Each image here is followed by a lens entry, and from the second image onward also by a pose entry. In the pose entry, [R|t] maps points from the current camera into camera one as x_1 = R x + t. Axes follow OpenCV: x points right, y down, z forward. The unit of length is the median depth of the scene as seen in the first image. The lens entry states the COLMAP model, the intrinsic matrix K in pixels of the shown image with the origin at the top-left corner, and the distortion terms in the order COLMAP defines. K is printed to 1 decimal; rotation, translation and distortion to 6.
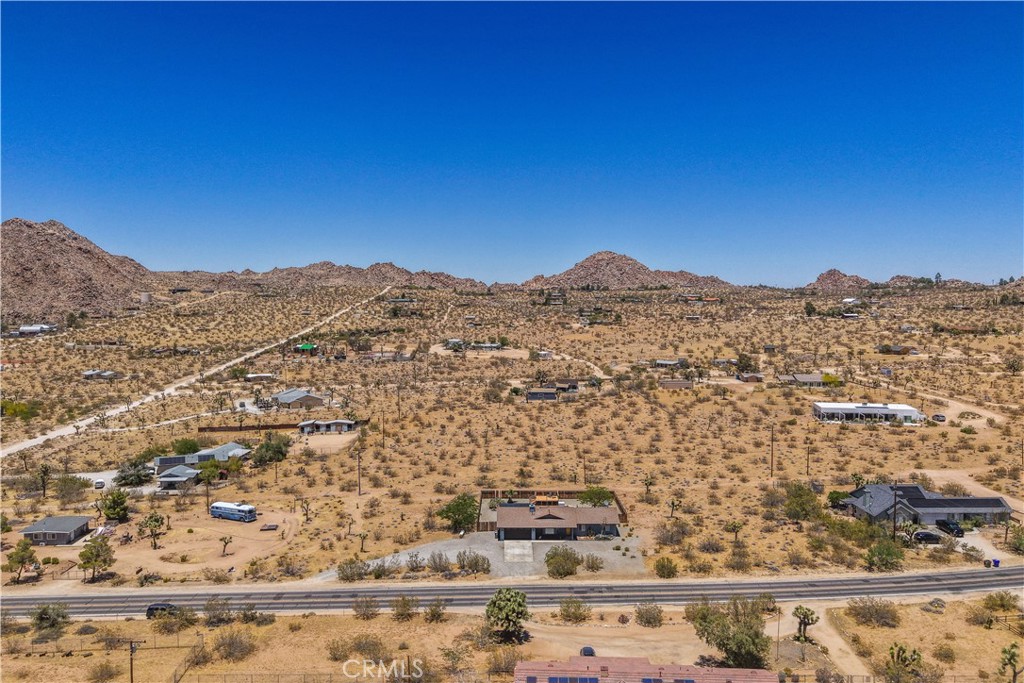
lens RADIAL K [[812.8, 0, 514.5], [0, 812.8, 347.2], [0, 0, 1]] dist [0.038809, -0.051782]
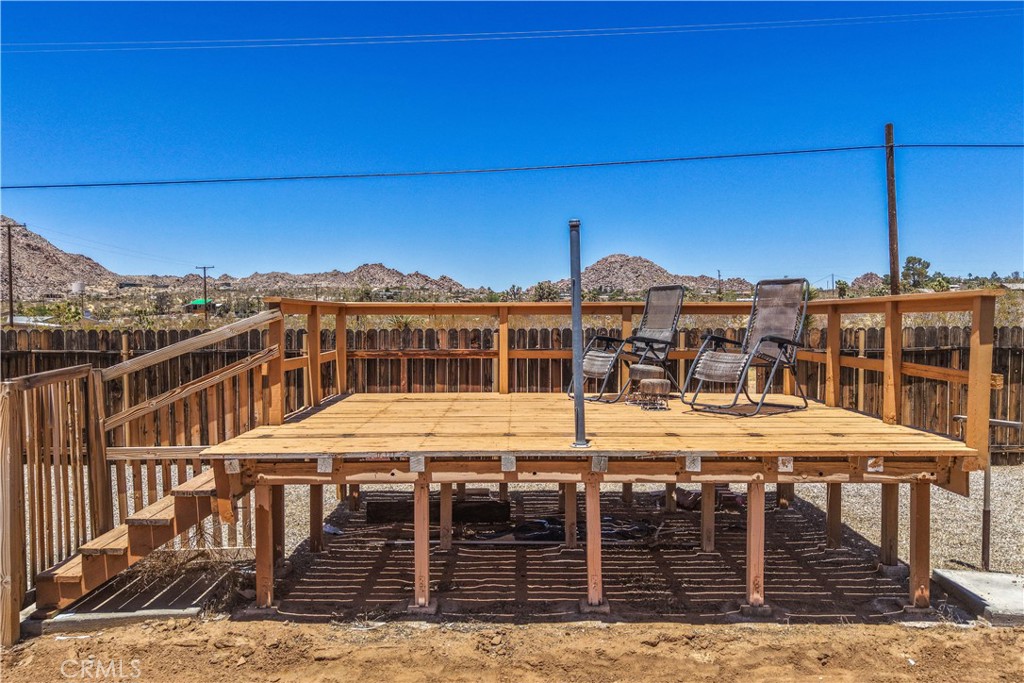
lens RADIAL K [[812.8, 0, 511.7], [0, 812.8, 342.8], [0, 0, 1]] dist [0.038809, -0.051782]
pose [[0.999925, -0.004090, -0.011573, 0.026794], [0.003617, 0.999168, -0.040611, 0.191388], [0.011730, 0.040566, 0.999108, 1.011238]]
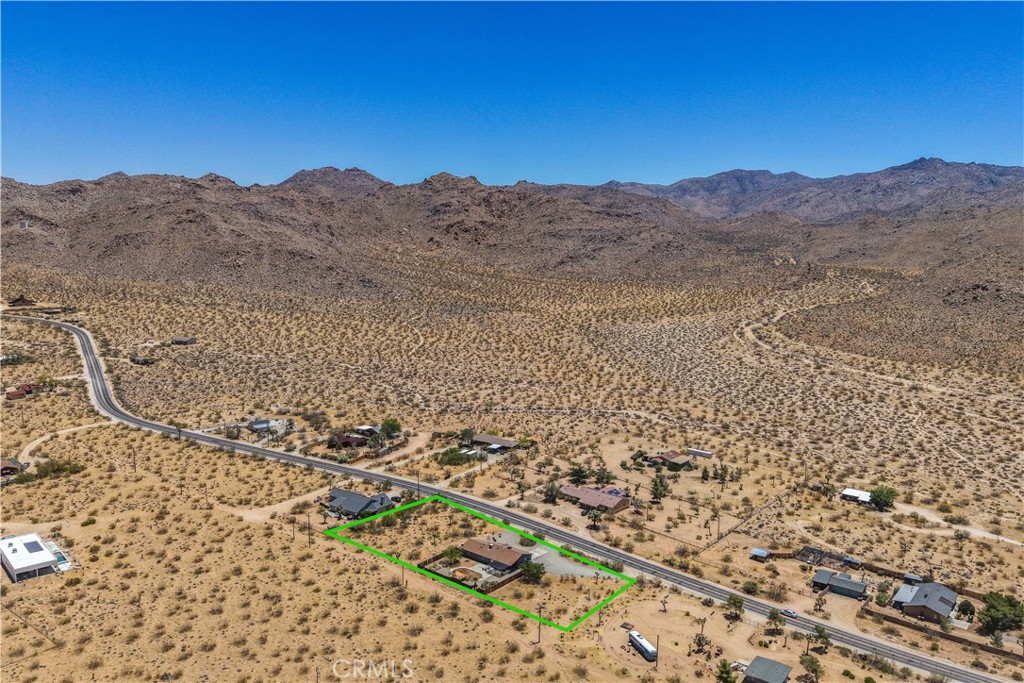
lens RADIAL K [[812.8, 0, 512.4], [0, 812.8, 340.7], [0, 0, 1]] dist [0.038809, -0.051782]
pose [[-0.767124, -0.103927, 0.633025, -0.977077], [0.035574, 0.978380, 0.203735, -0.560239], [-0.640512, 0.178809, -0.746841, 2.054368]]
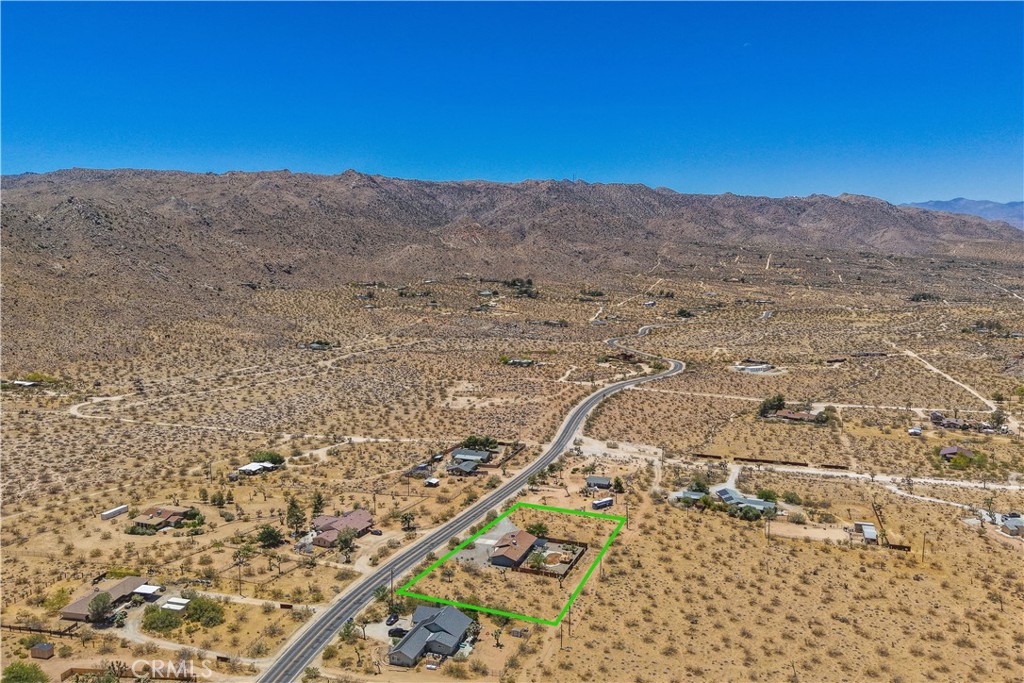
lens RADIAL K [[812.8, 0, 509.3], [0, 812.8, 342.0], [0, 0, 1]] dist [0.038809, -0.051782]
pose [[-0.367212, 0.112636, -0.923292, 1.600930], [-0.070209, 0.986452, 0.148265, -0.495174], [0.927484, 0.119268, -0.354329, 1.476741]]
